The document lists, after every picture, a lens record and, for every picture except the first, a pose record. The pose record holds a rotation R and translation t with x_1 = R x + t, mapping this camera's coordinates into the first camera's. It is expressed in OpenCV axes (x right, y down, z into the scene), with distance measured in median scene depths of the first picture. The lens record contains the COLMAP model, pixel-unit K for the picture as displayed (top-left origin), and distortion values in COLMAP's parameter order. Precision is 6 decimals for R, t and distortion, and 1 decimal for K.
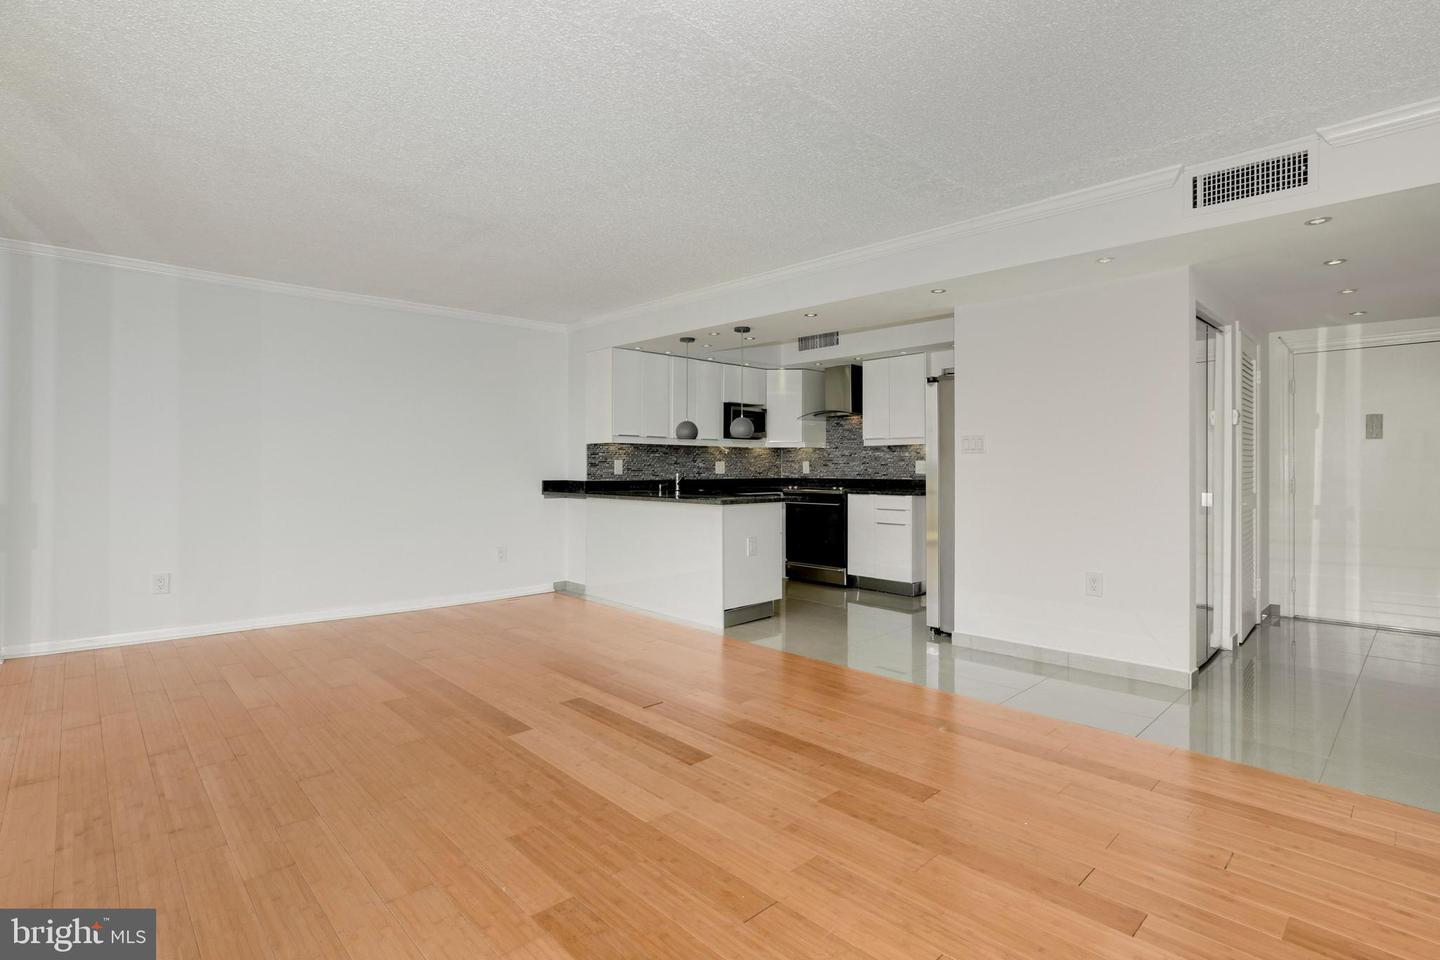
lens RADIAL K [[694.0, 0, 728.8], [0, 694.0, 472.5], [0, 0, 1]] dist [-0.025949, 0.003172]
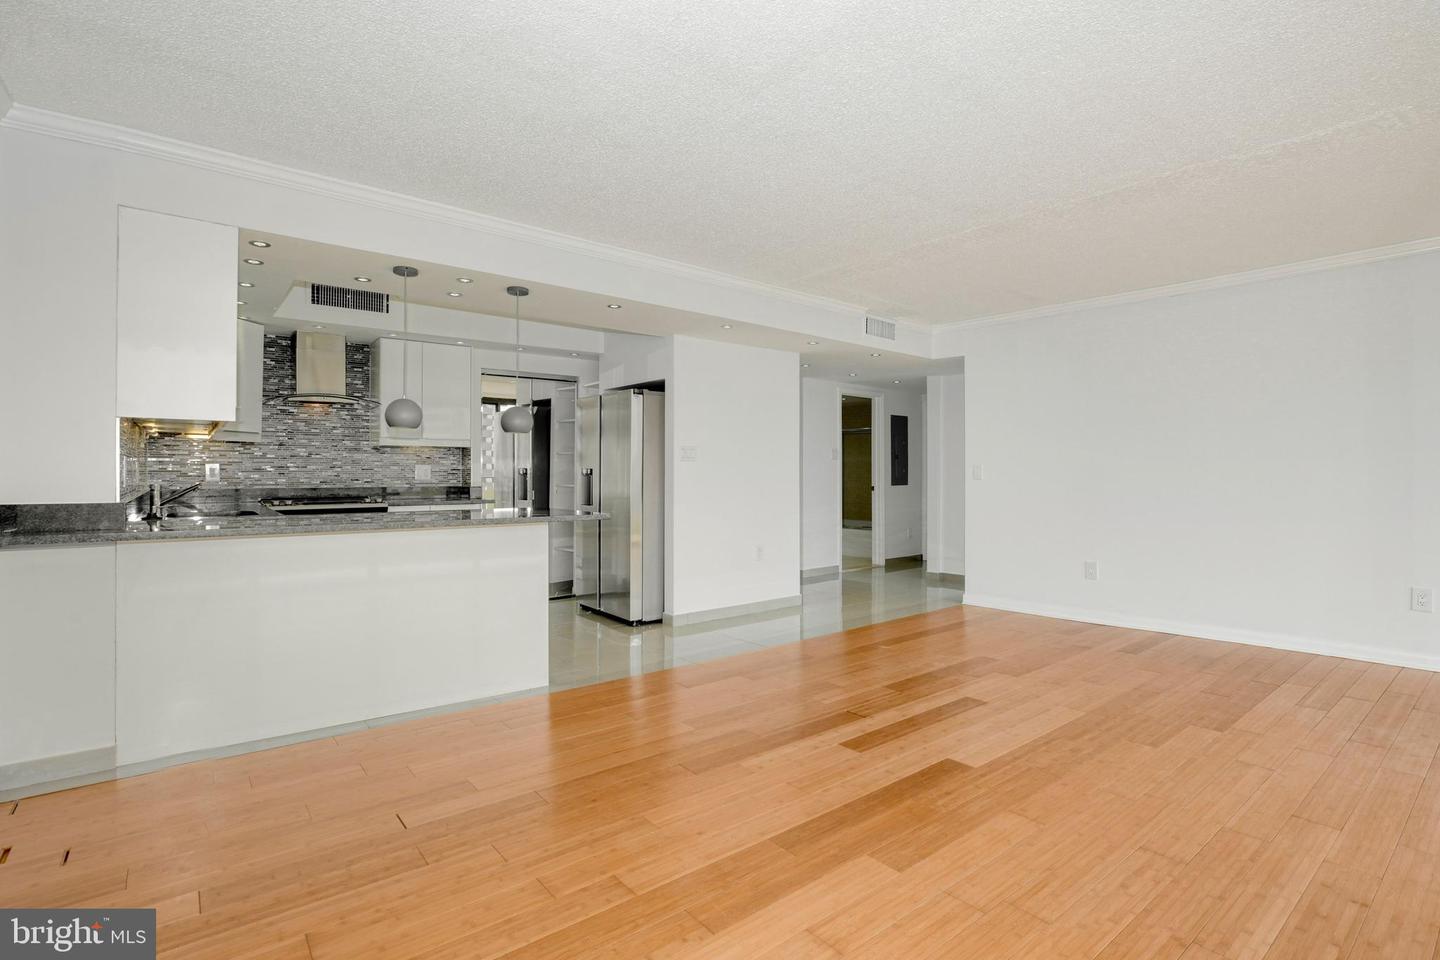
lens RADIAL K [[694.0, 0, 716.8], [0, 694.0, 475.6], [0, 0, 1]] dist [-0.025949, 0.003172]
pose [[0.085866, -0.002823, 0.996303, -0.592365], [0.005602, 0.999982, 0.002350, -0.003933], [-0.996291, 0.005379, 0.085881, 0.593861]]
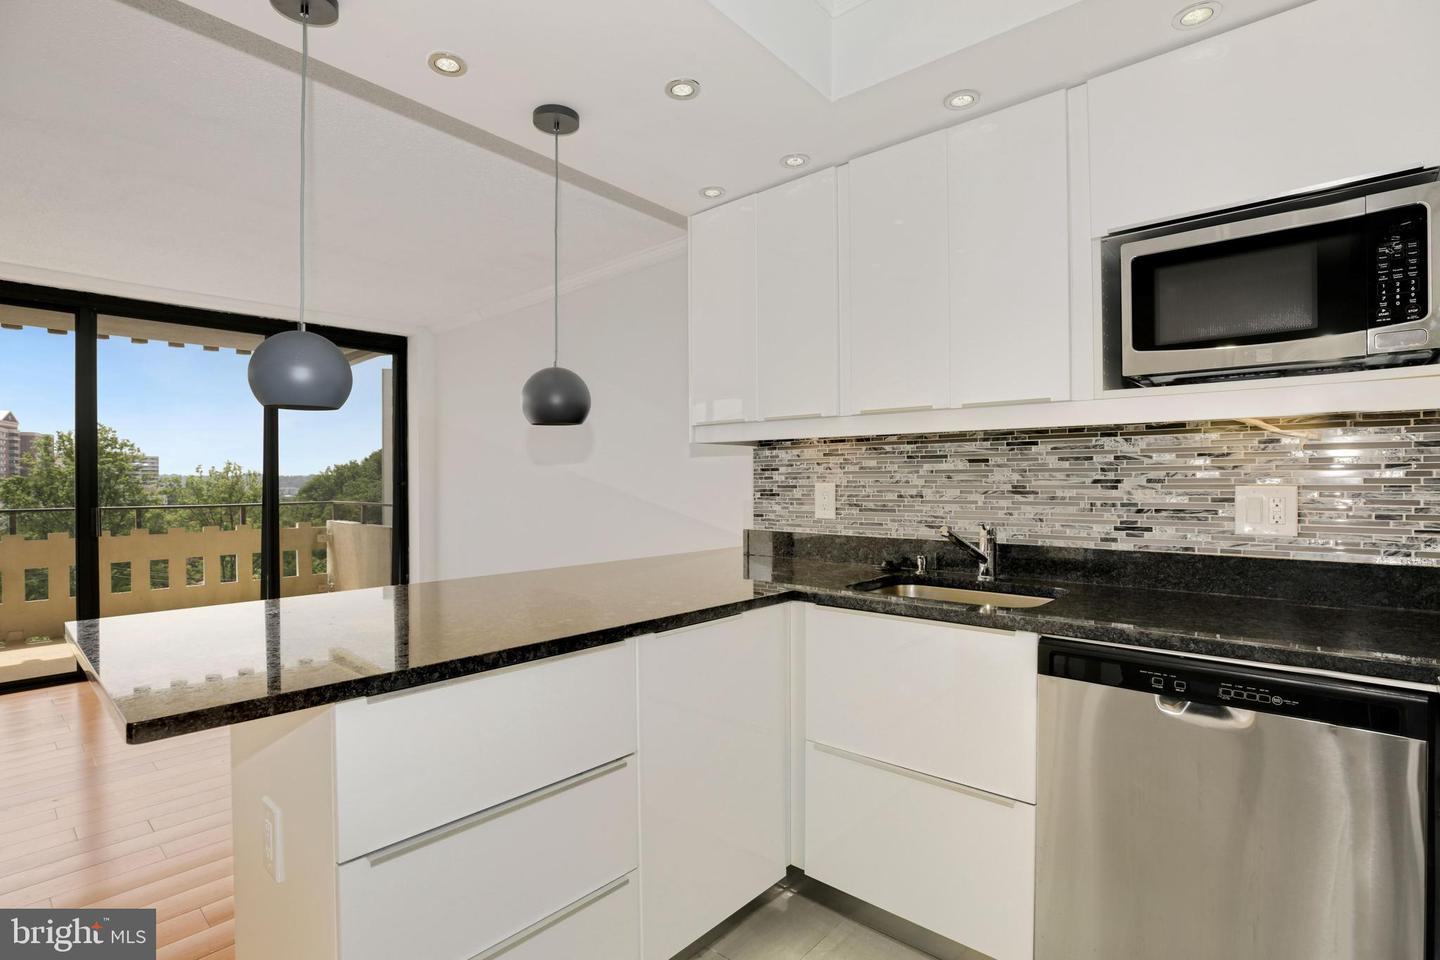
lens RADIAL K [[694.0, 0, 729.6], [0, 694.0, 479.5], [0, 0, 1]] dist [-0.025949, 0.003172]
pose [[0.089476, -0.004783, -0.995977, 0.240437], [-0.006137, 0.999967, -0.005354, -0.017637], [0.995970, 0.006591, 0.089444, 0.938952]]
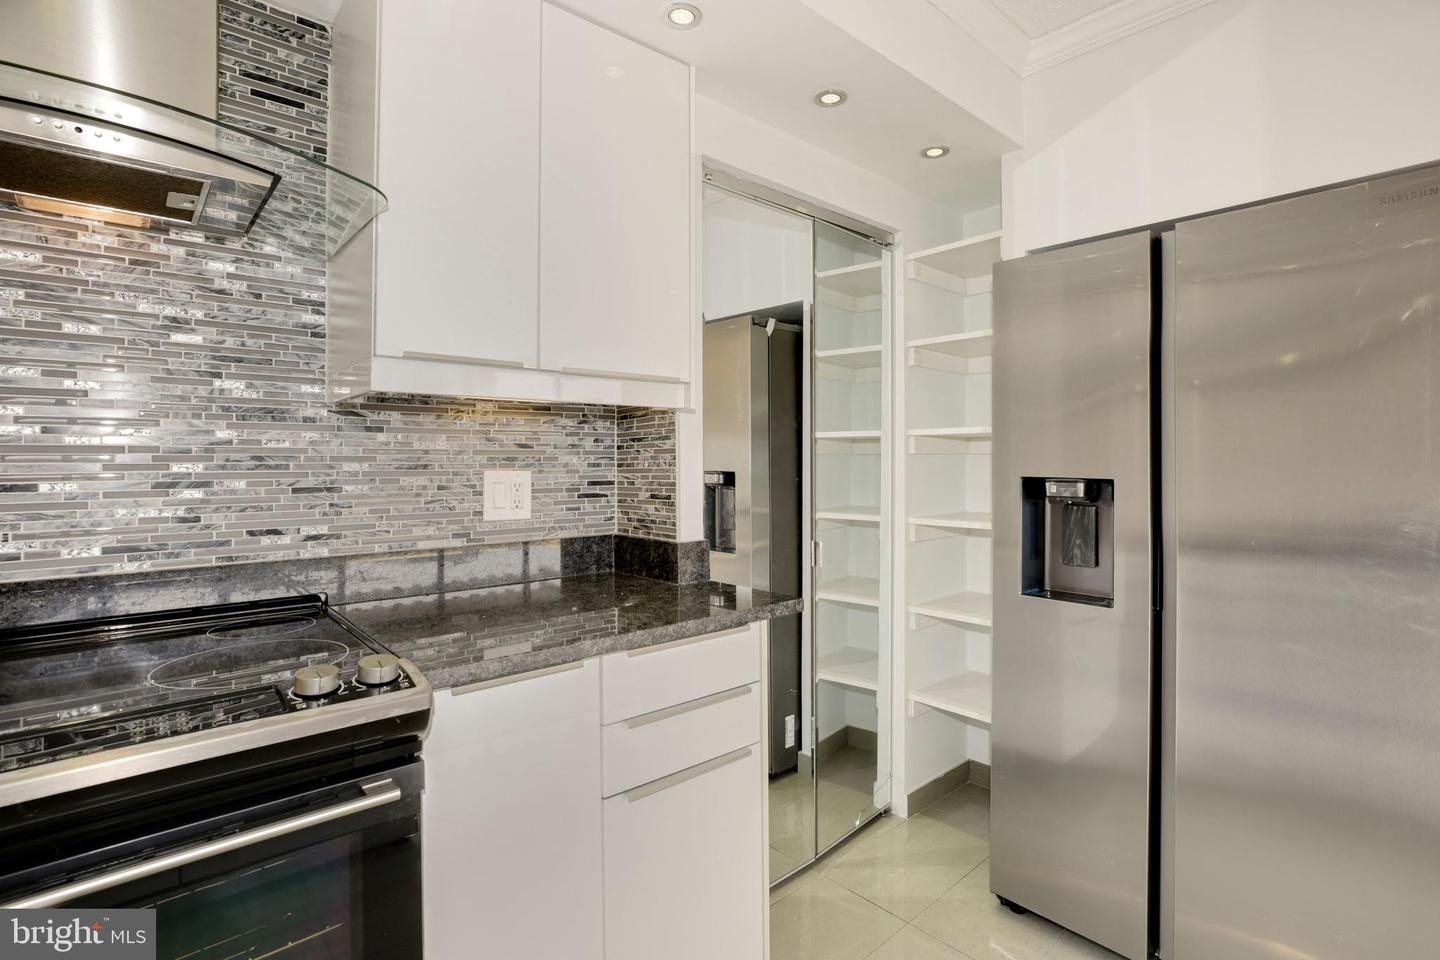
lens RADIAL K [[694.0, 0, 718.9], [0, 694.0, 456.9], [0, 0, 1]] dist [-0.025949, 0.003172]
pose [[0.023945, 0.010971, 0.999653, 0.020551], [0.013006, 0.999852, -0.011285, -0.019100], [-0.999629, 0.013271, 0.023799, 0.973857]]
